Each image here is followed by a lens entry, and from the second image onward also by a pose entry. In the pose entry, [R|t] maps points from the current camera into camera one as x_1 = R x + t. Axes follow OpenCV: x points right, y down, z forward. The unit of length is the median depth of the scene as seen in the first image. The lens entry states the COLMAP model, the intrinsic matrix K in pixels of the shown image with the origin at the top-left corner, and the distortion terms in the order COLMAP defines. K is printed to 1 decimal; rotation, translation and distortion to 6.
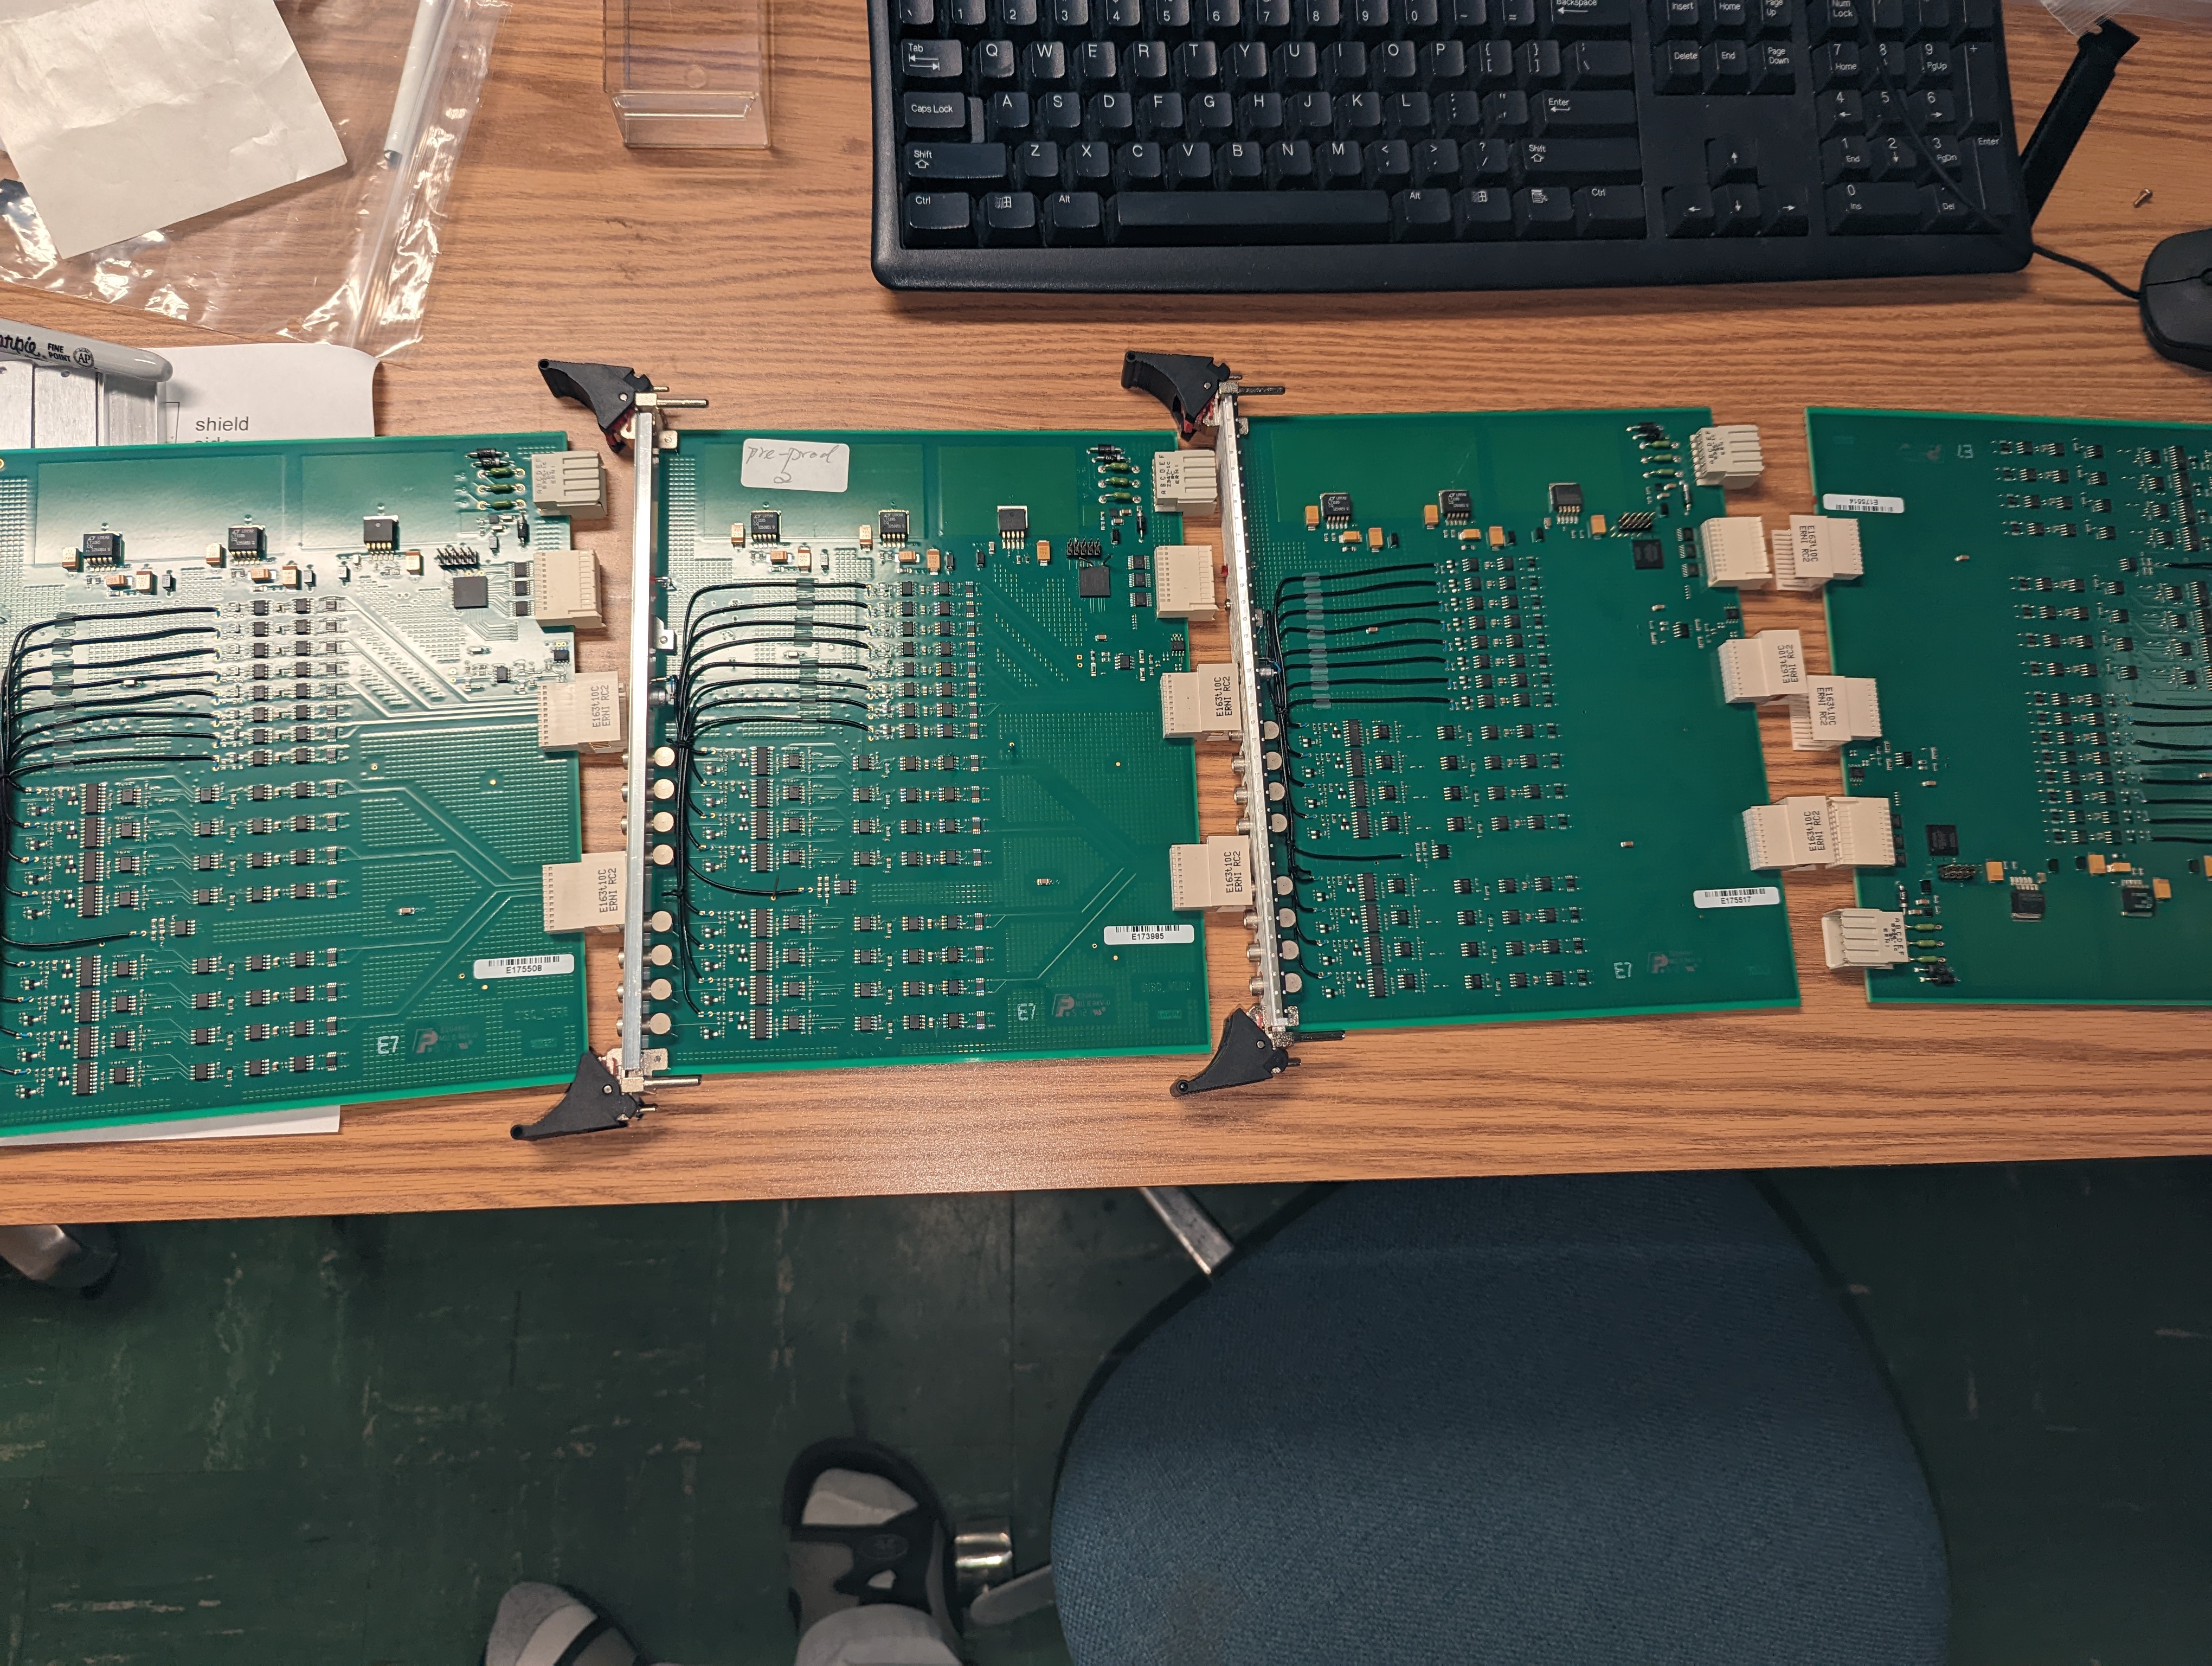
lens RADIAL K [[1545.2, 0, 1106.0], [0, 1545.2, 833.0], [0, 0, 1]] dist [0.045114, -0.038615]
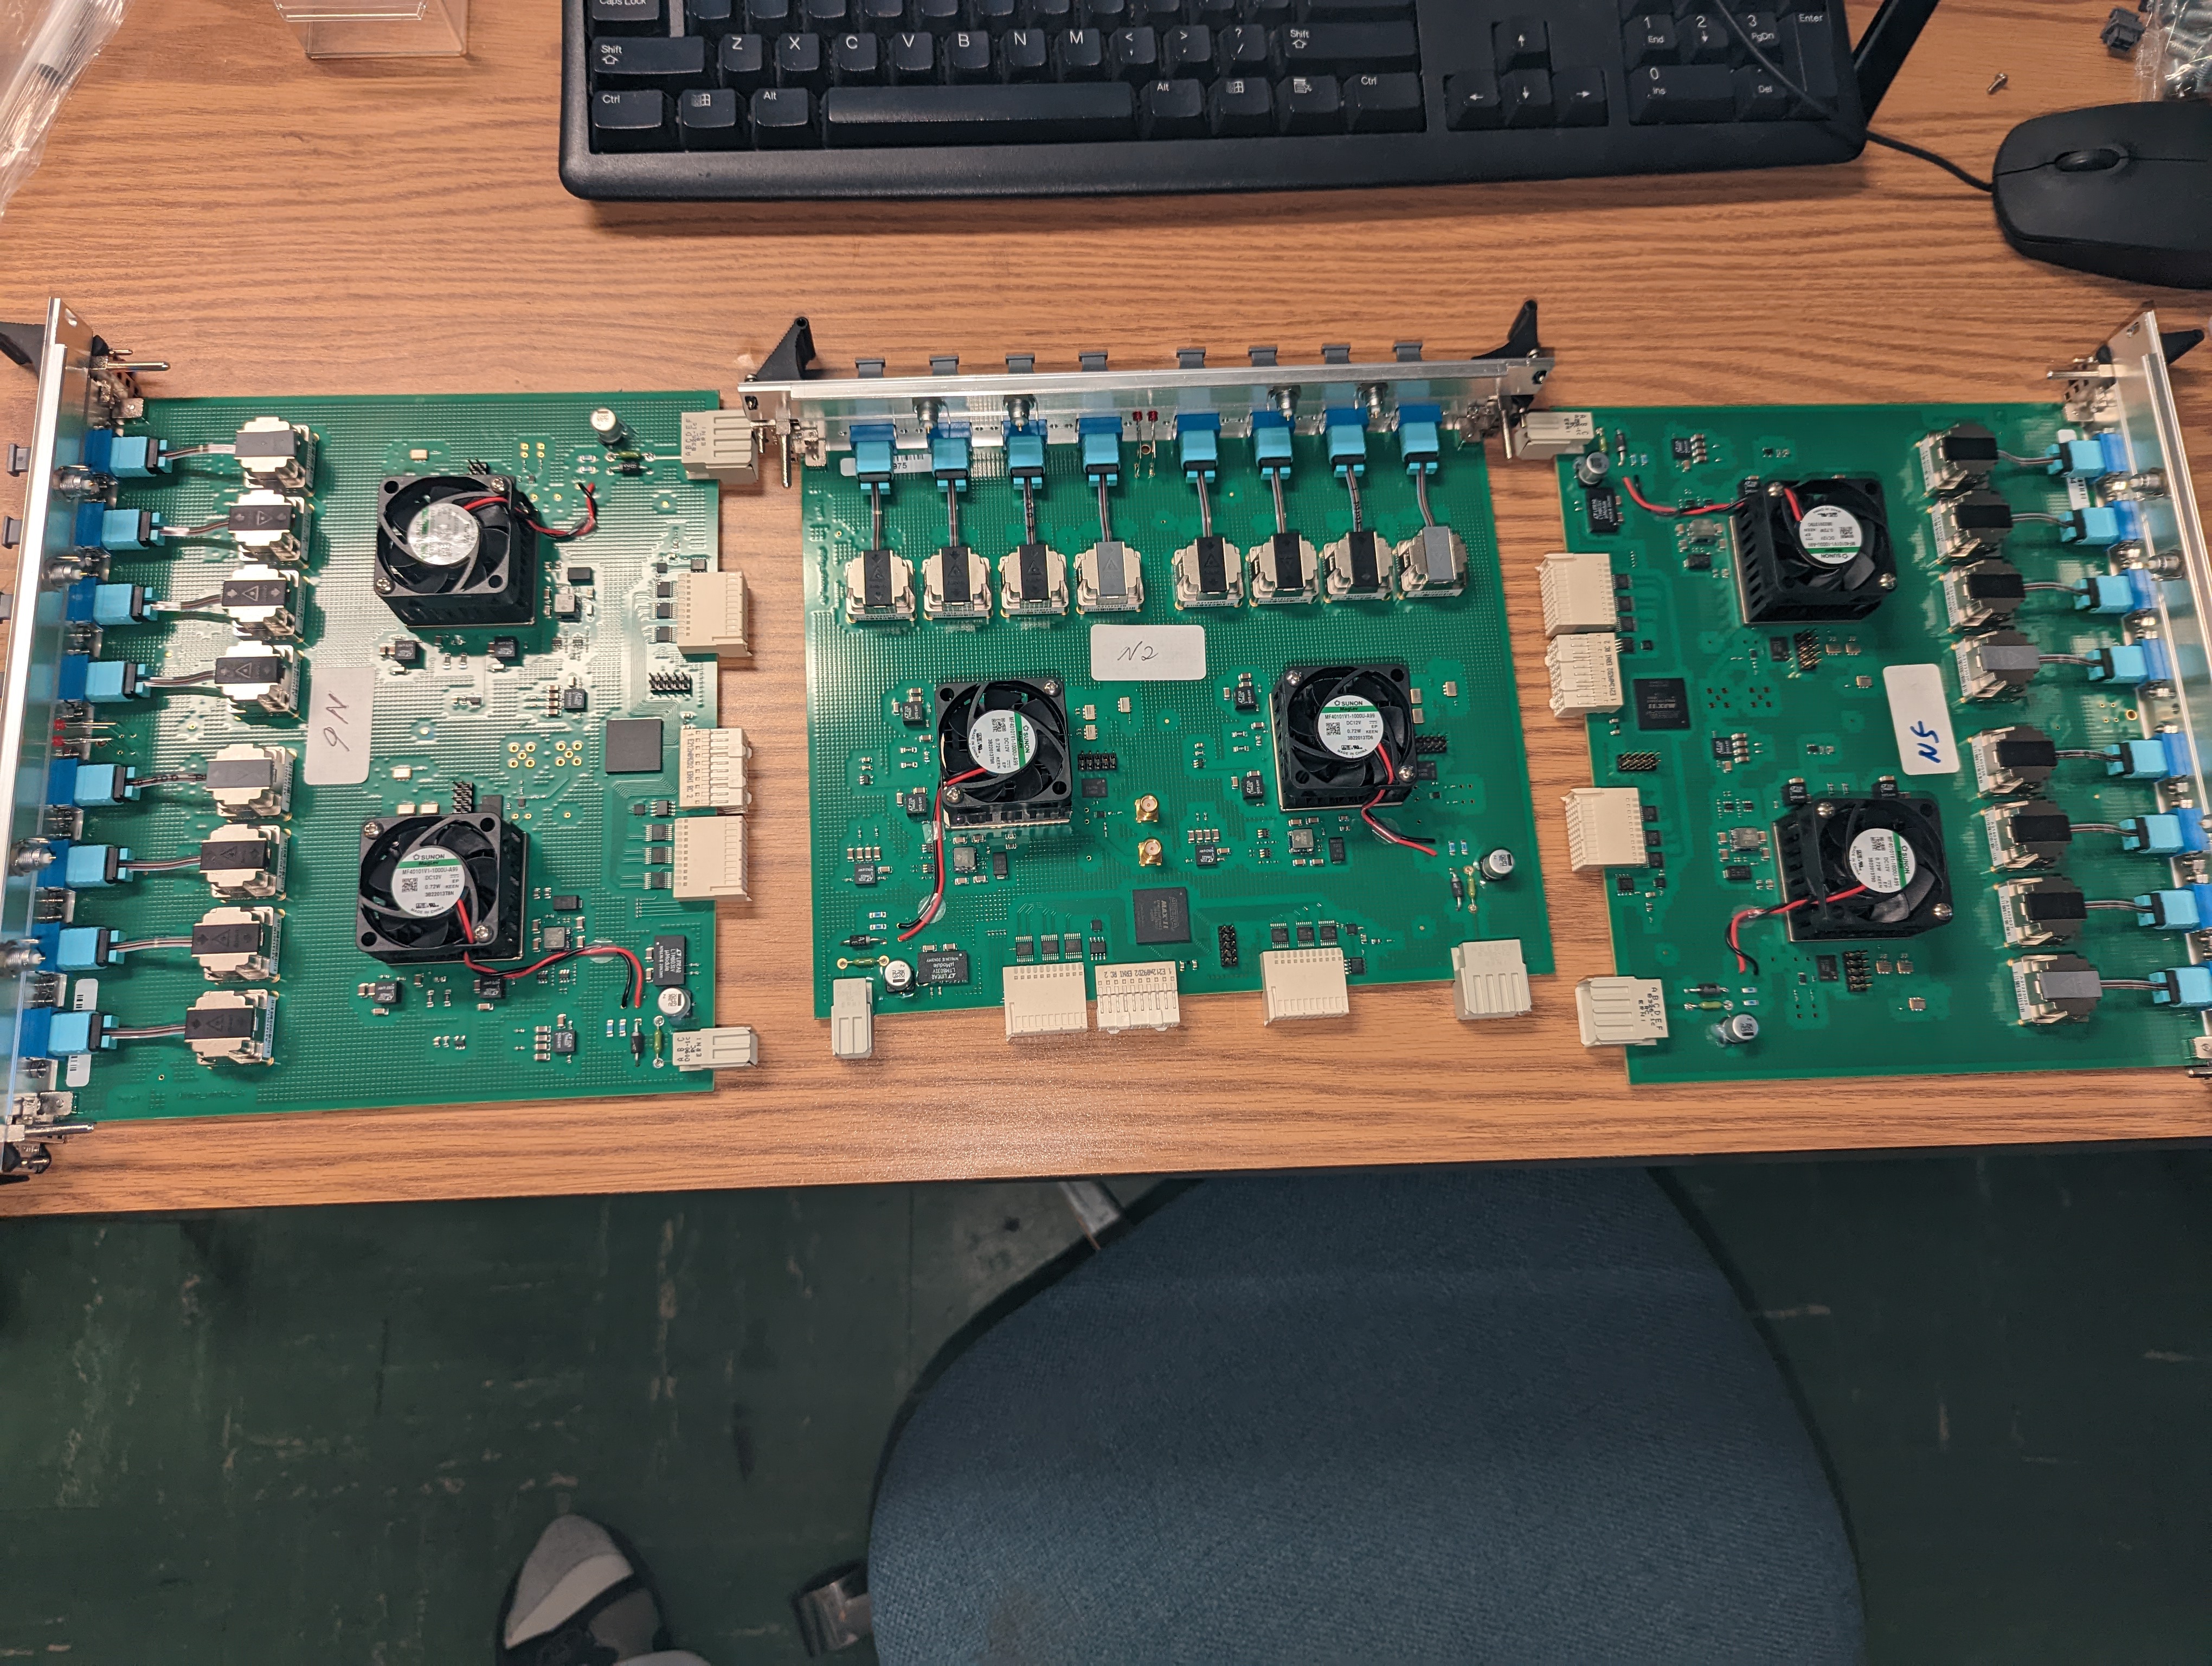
lens RADIAL K [[1550.0, 0, 1106.9], [0, 1550.0, 827.9], [0, 0, 1]] dist [0.039705, -0.033309]
pose [[0.999495, -0.012475, -0.029236, 0.185520], [0.011831, 0.999686, -0.022107, 0.041066], [0.029503, 0.021750, 0.999328, 0.099339]]
